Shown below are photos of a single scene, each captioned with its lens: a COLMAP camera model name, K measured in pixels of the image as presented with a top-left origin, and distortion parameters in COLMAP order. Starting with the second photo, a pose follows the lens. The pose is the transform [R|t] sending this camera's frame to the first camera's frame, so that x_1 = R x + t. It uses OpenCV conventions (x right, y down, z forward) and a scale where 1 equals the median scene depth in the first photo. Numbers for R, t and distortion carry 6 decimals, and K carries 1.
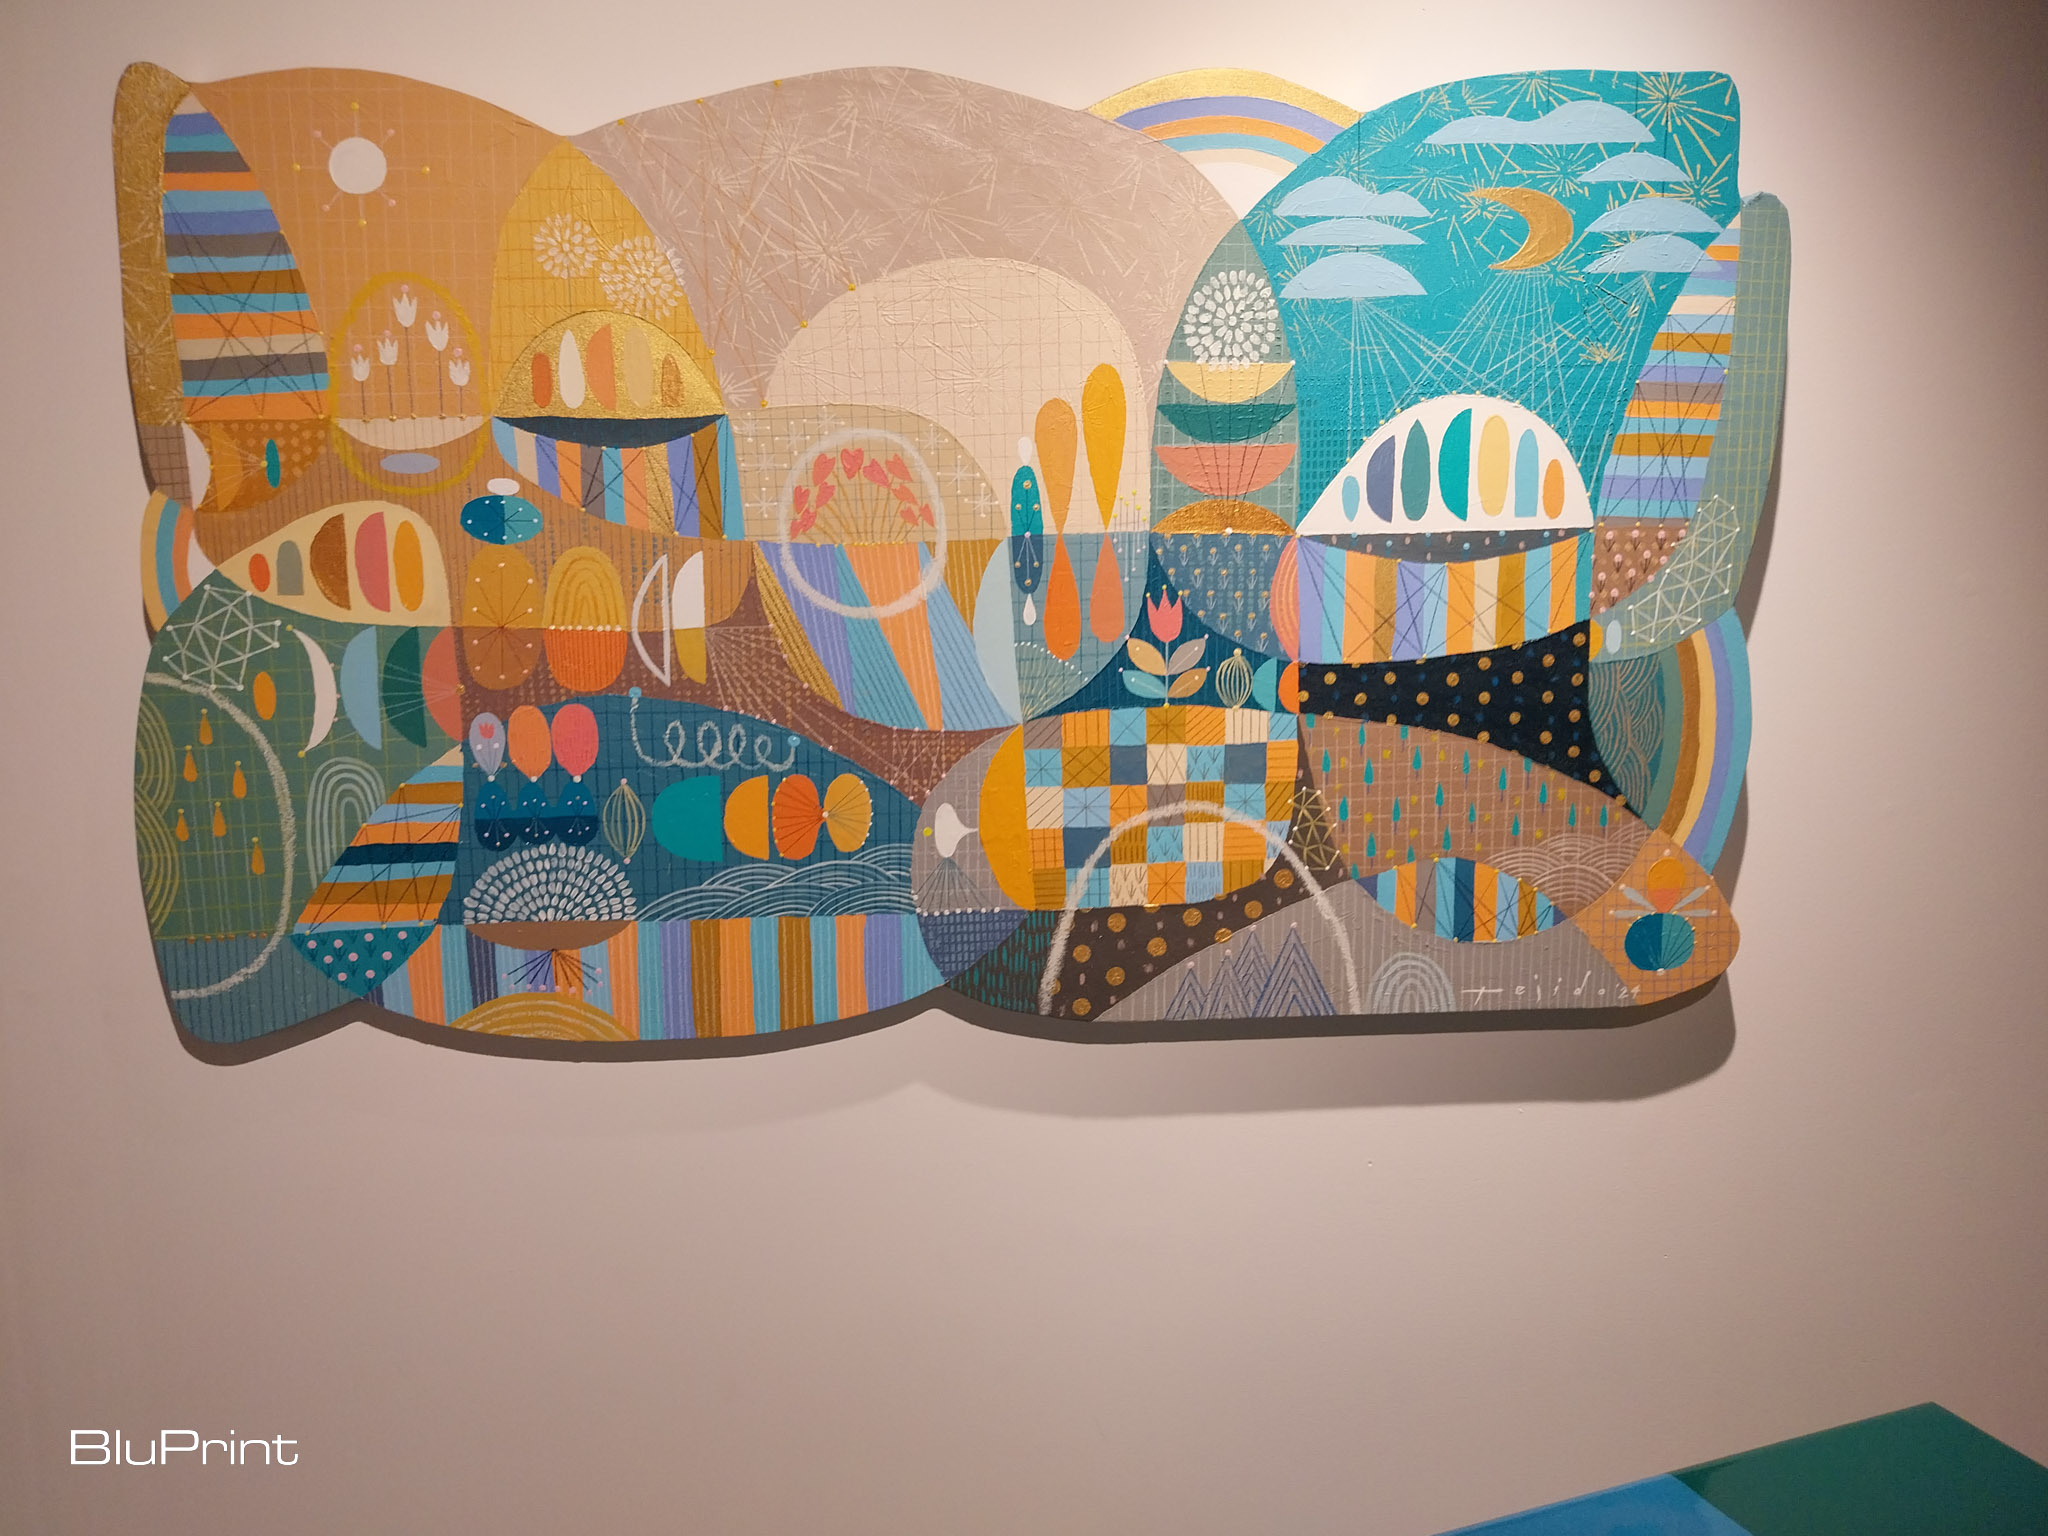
lens RADIAL K [[1542.2, 0, 1025.6], [0, 1542.2, 767.5], [0, 0, 1]] dist [0.009623, 0.002273]
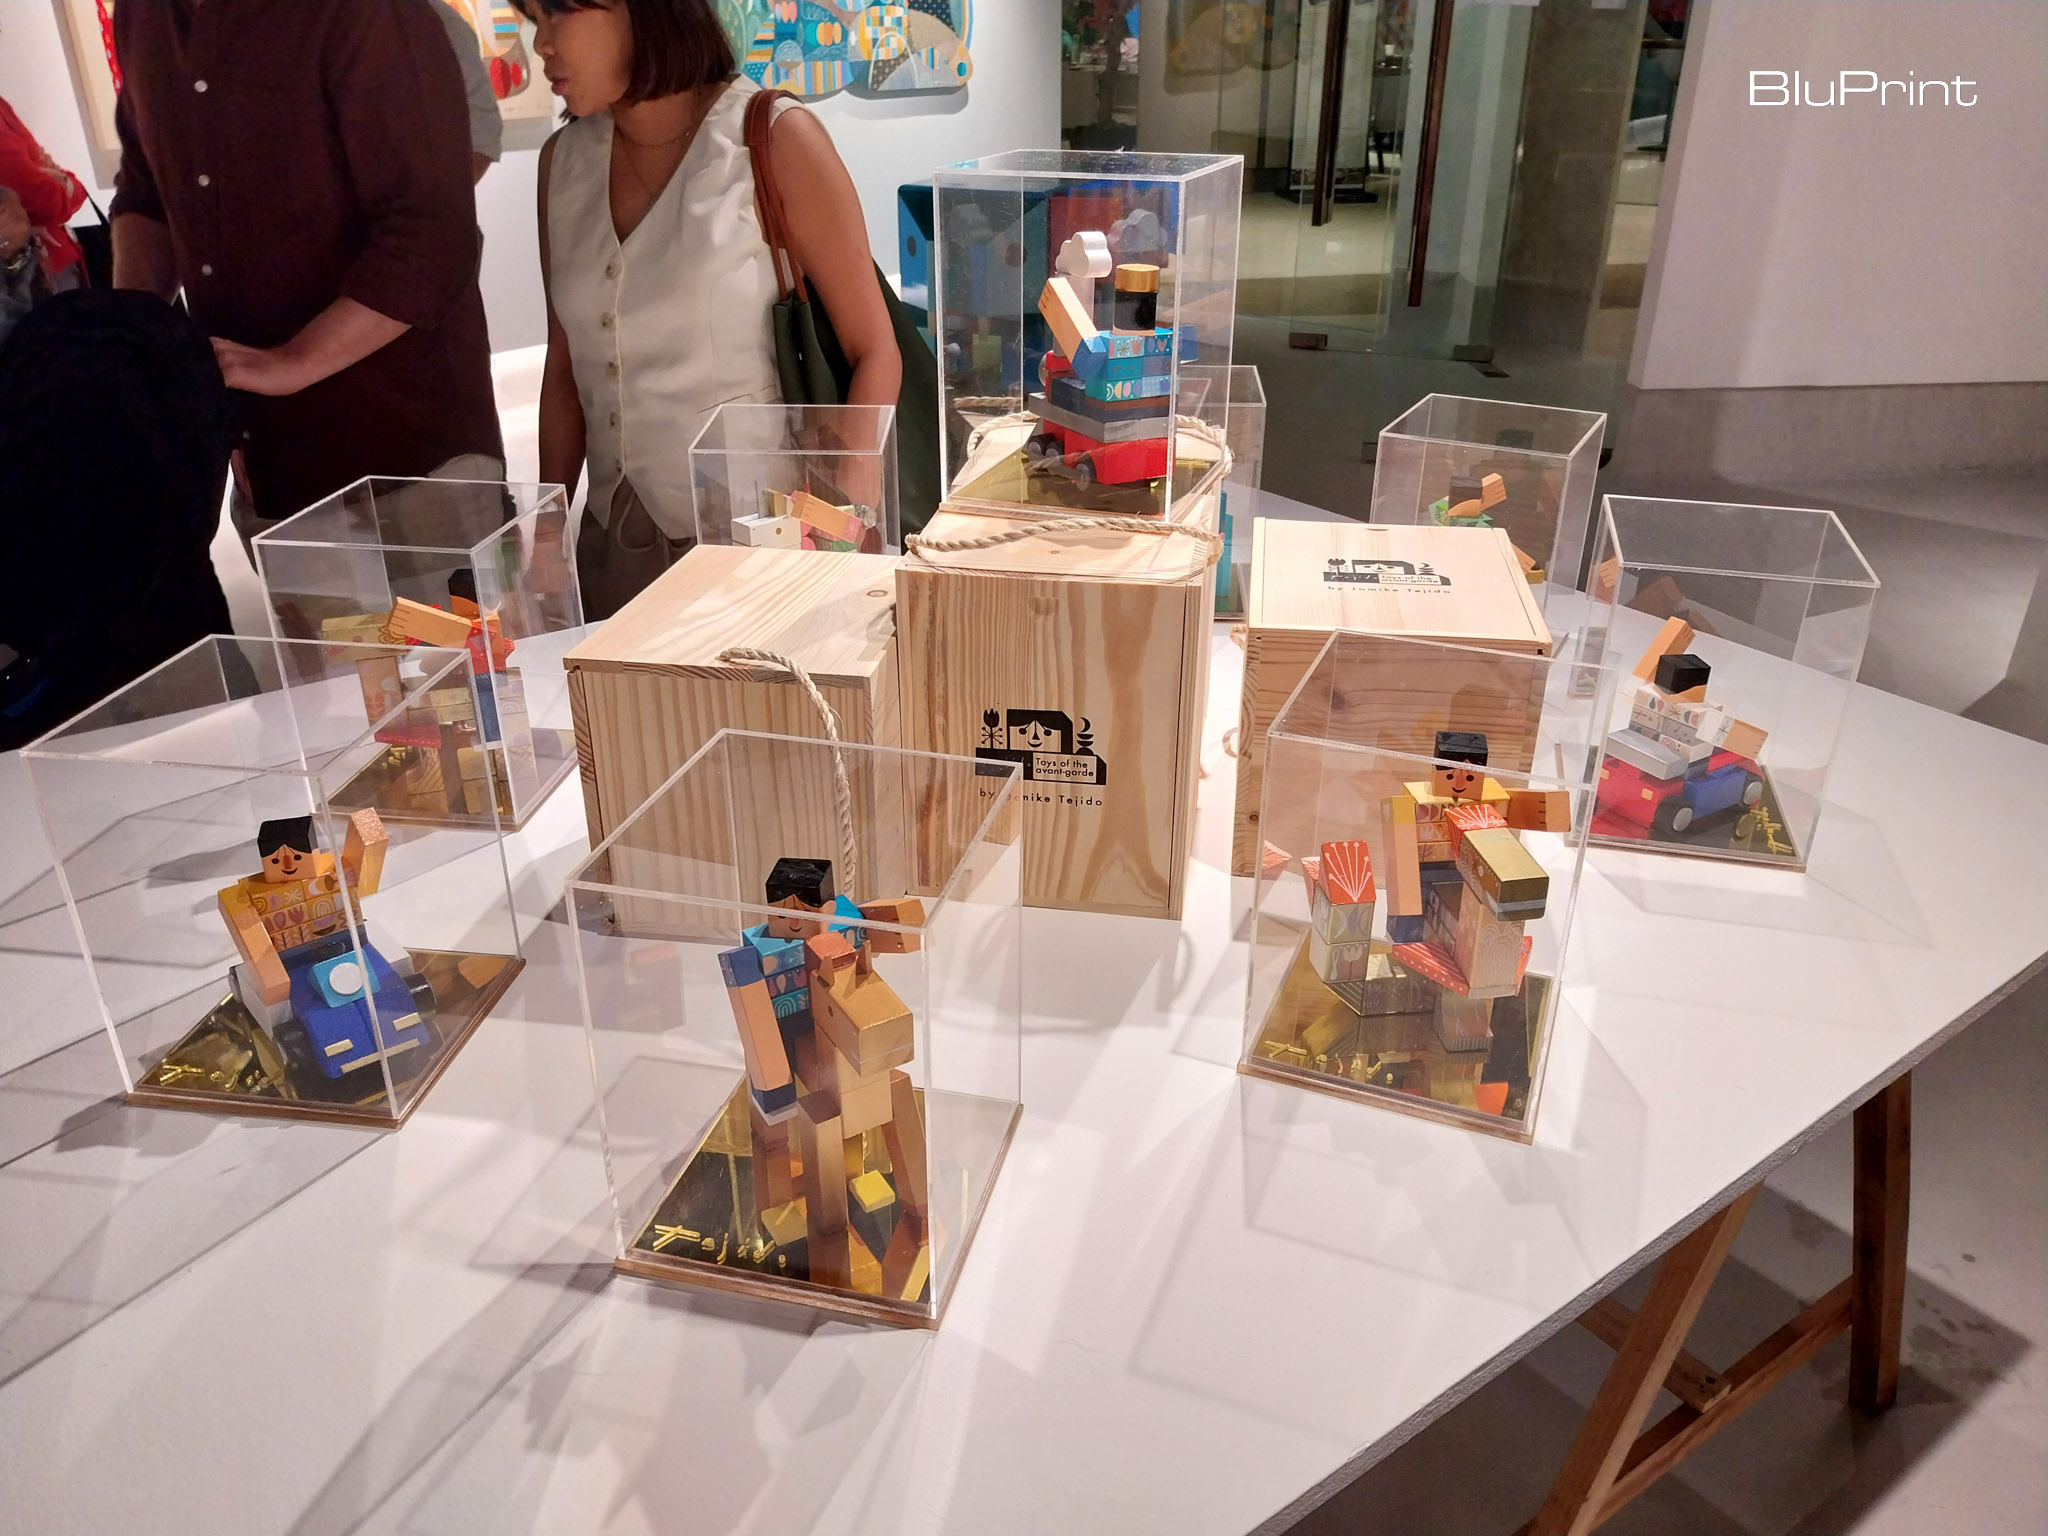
lens RADIAL K [[1542.2, 0, 1025.9], [0, 1542.2, 770.1], [0, 0, 1]] dist [0.009623, 0.002273]
pose [[0.630818, -0.325783, 0.704226, -3.327296], [0.068639, 0.927460, 0.367570, 0.370052], [-0.772889, -0.183532, 0.607420, -2.250775]]
